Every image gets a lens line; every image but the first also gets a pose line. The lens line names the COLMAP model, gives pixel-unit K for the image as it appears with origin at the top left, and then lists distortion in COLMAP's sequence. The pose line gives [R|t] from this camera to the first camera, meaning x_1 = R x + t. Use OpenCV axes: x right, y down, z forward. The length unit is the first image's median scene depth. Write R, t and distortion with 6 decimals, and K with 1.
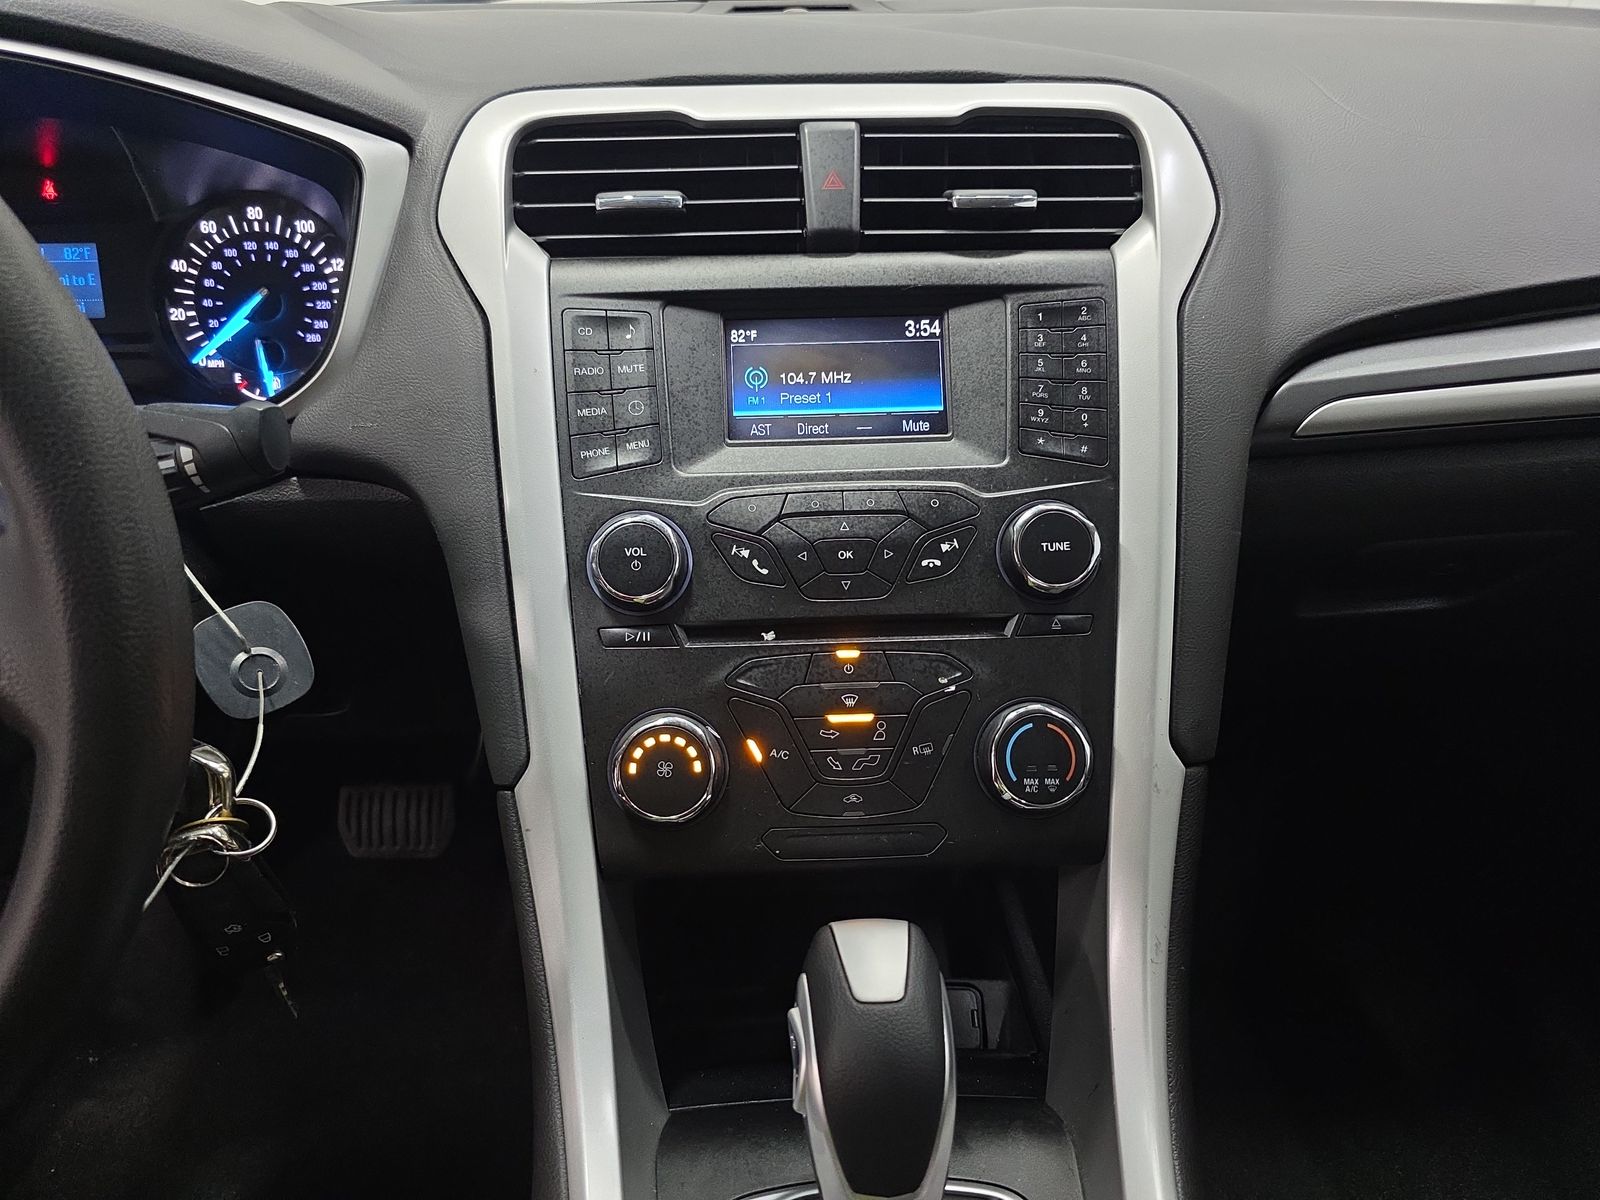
lens RADIAL K [[1057.6, 0, 833.2], [0, 1057.6, 605.4], [0, 0, 1]] dist [0.048730, -0.046277]
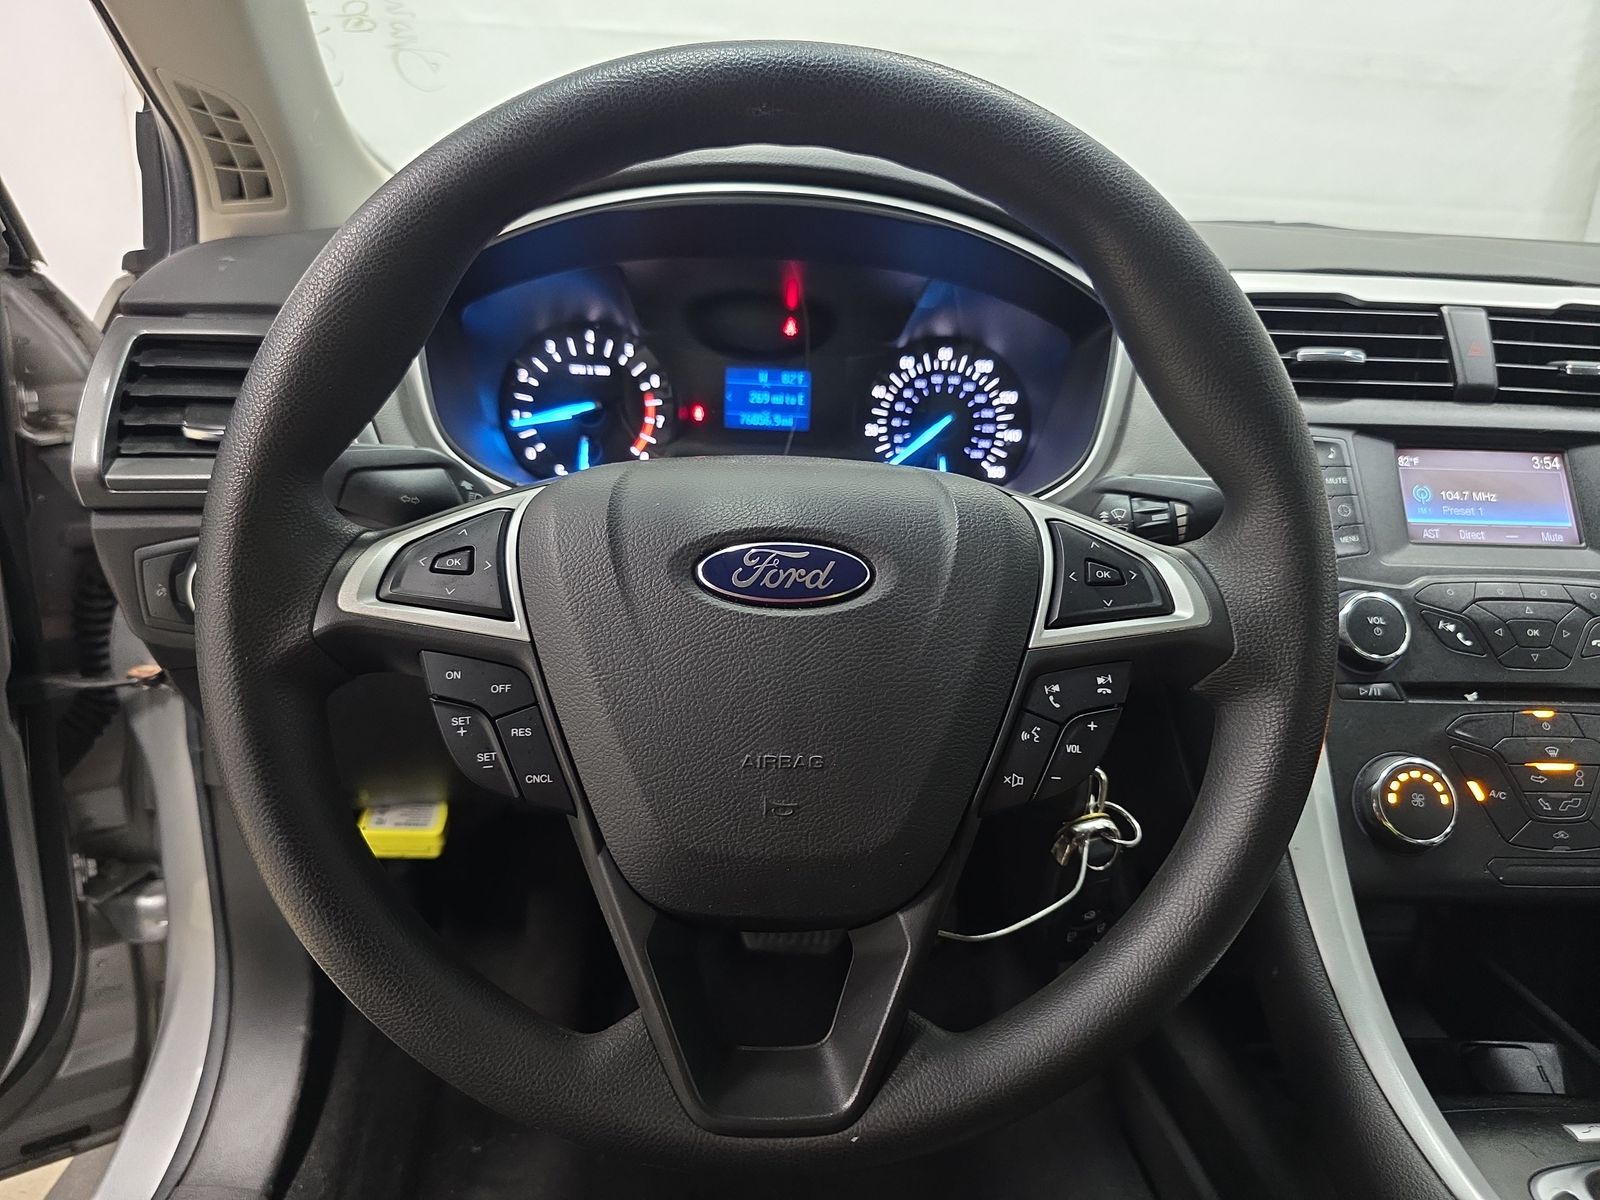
lens RADIAL K [[1057.6, 0, 833.2], [0, 1057.6, 605.4], [0, 0, 1]] dist [0.048730, -0.046277]
pose [[0.998011, 0.048502, 0.040281, -0.805660], [-0.040453, 0.982662, -0.180937, 0.168905], [-0.048359, 0.178948, 0.982669, -0.174609]]
